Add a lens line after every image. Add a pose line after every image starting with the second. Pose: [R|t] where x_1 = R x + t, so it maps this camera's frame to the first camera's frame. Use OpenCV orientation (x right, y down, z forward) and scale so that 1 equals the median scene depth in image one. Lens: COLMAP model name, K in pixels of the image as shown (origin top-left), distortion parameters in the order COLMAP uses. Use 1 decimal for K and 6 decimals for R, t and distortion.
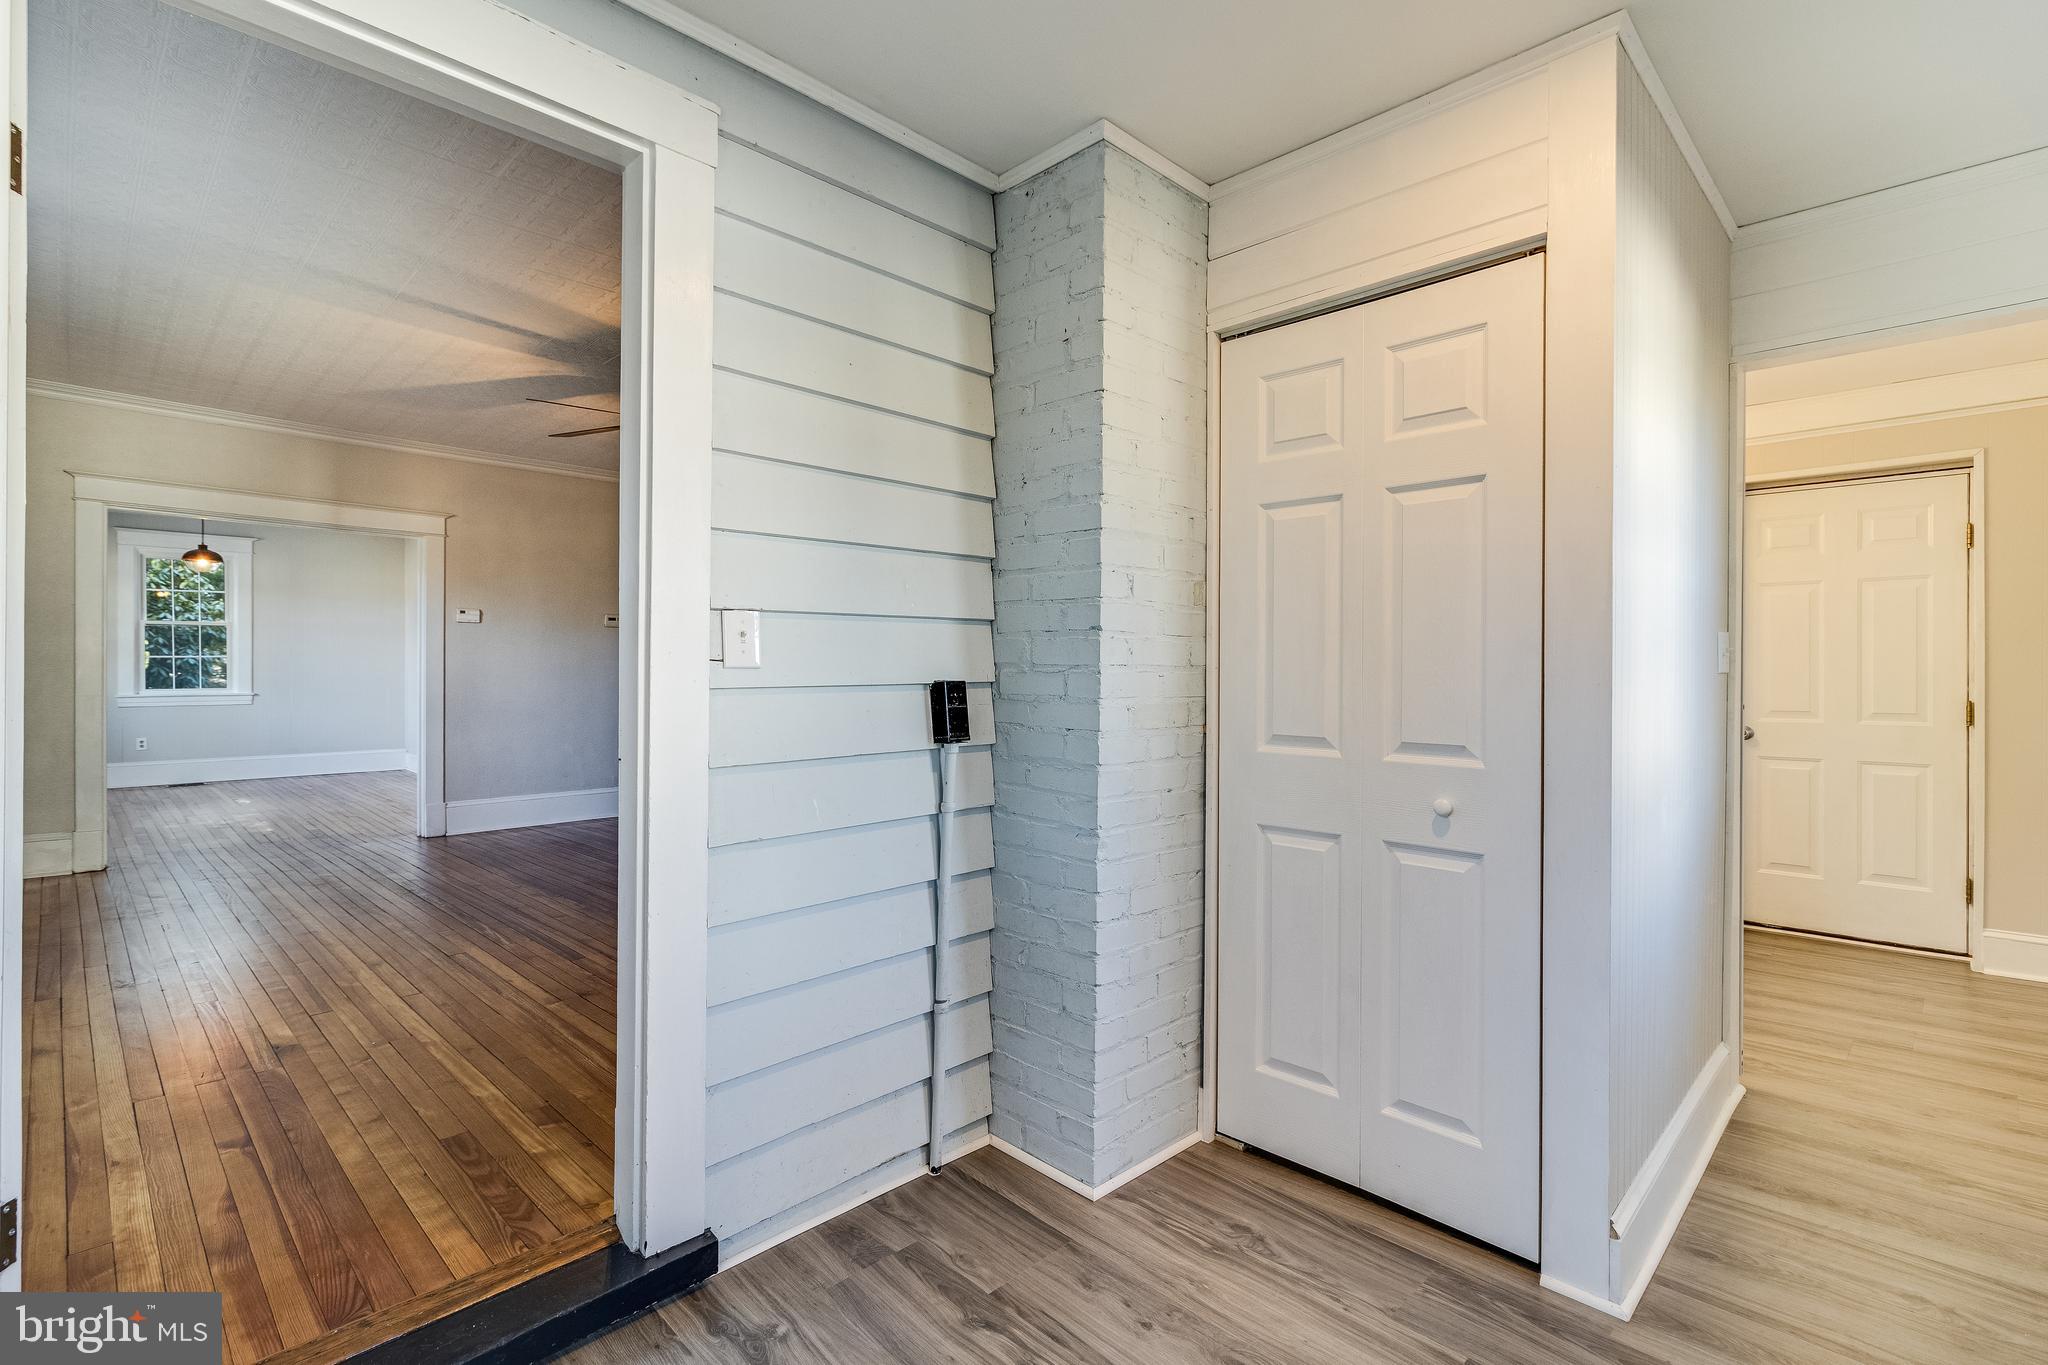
lens RADIAL K [[948.9, 0, 1022.3], [0, 948.9, 677.6], [0, 0, 1]] dist [0.001945, 0.000221]
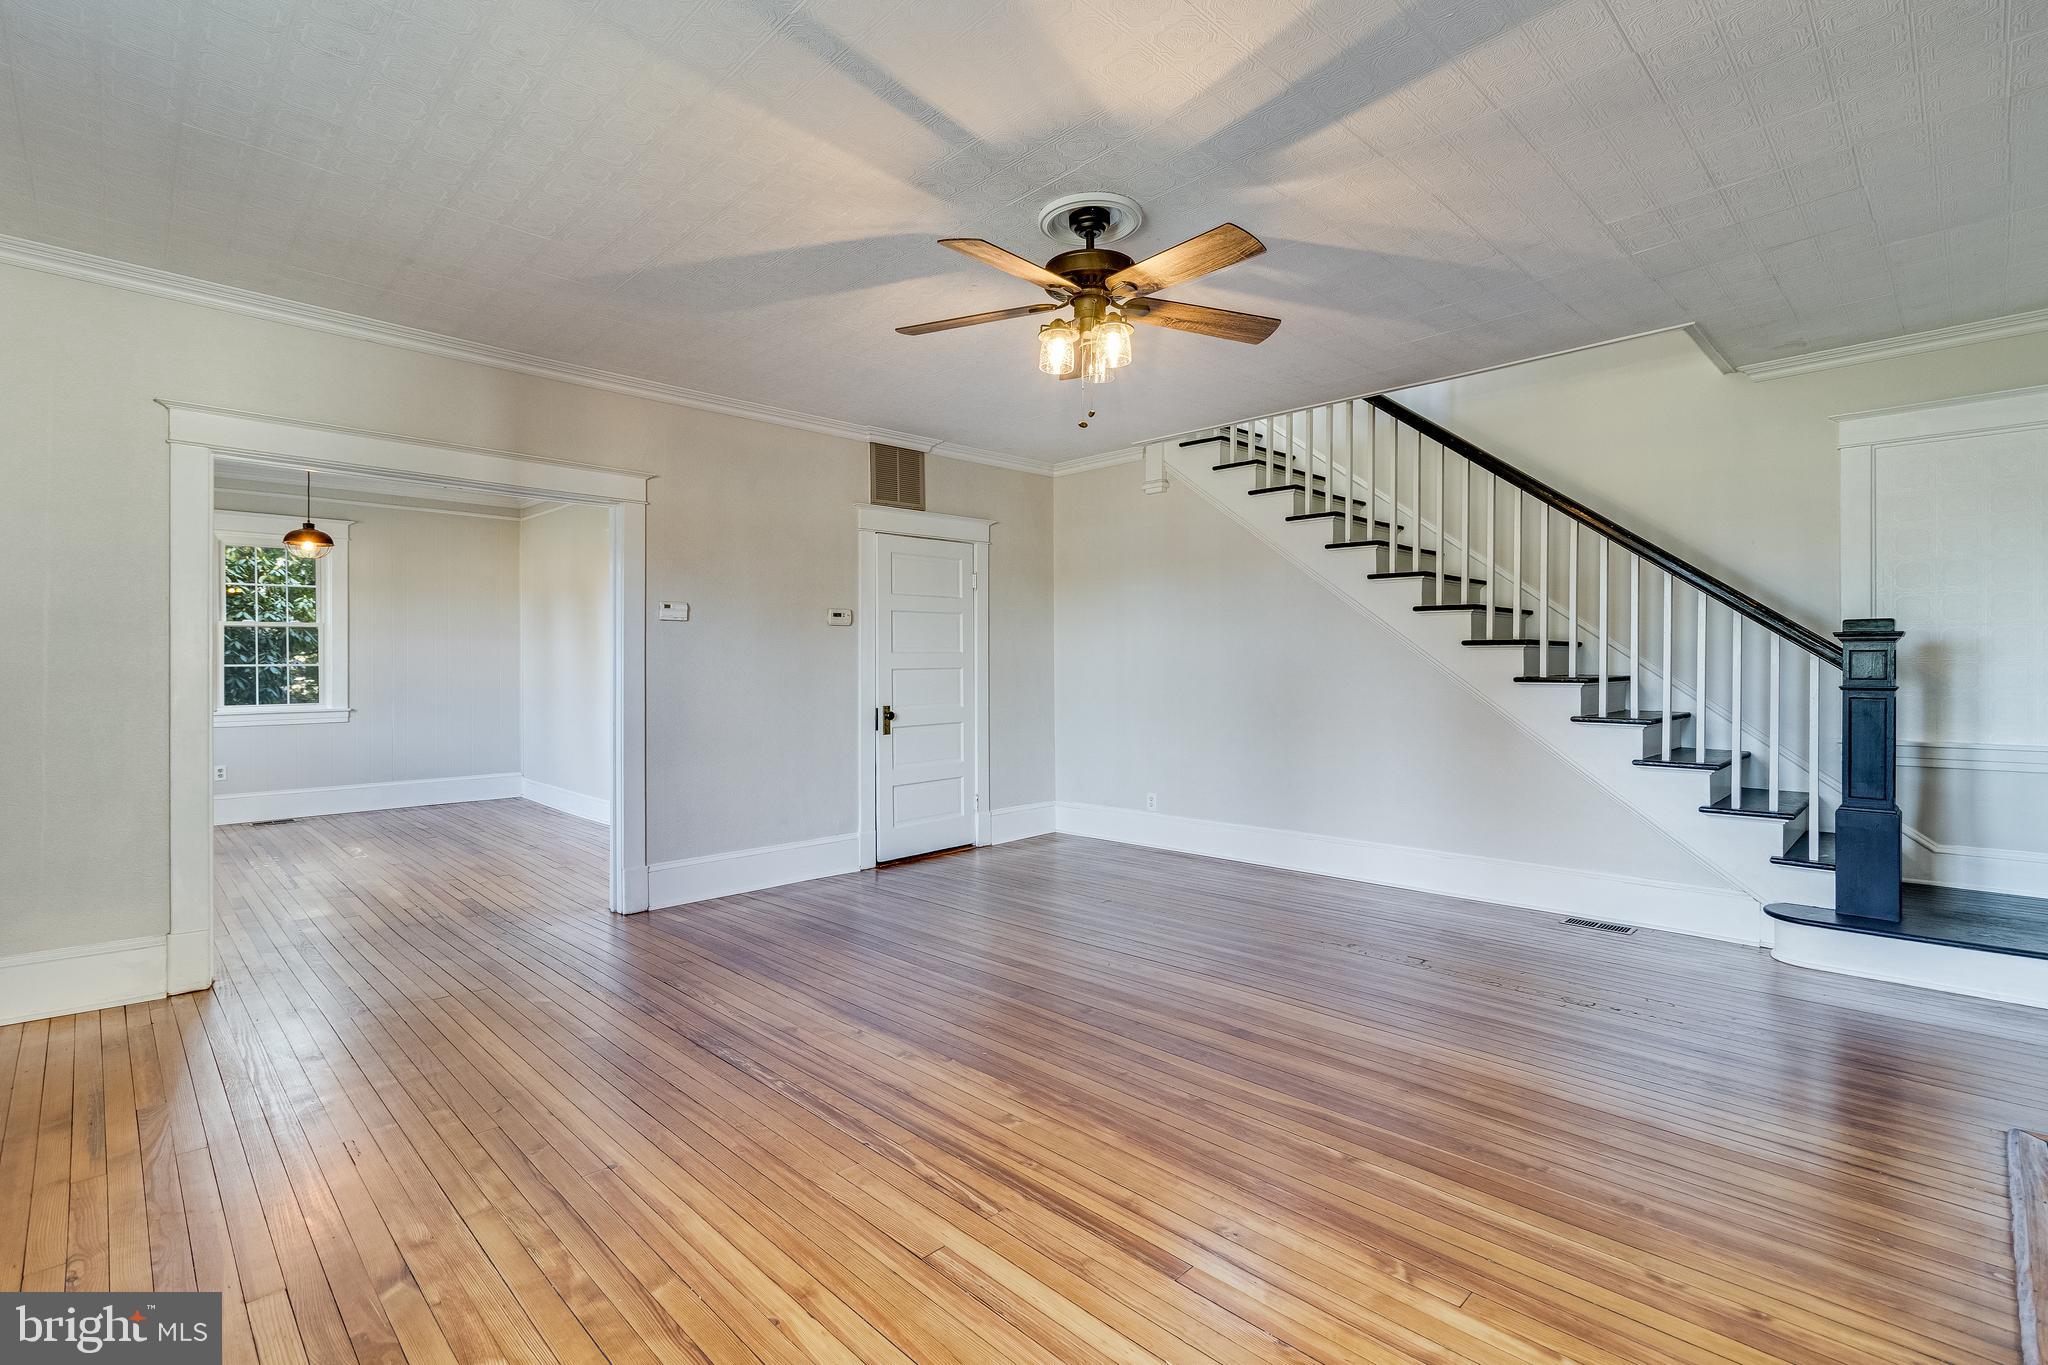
lens RADIAL K [[945.8, 0, 1022.5], [0, 945.8, 668.2], [0, 0, 1]] dist [-0.001041, 0.000255]
pose [[0.999845, -0.007478, -0.015915, -0.270813], [0.007429, 0.999968, -0.003113, -0.015164], [0.015938, 0.002994, 0.999869, 0.241077]]
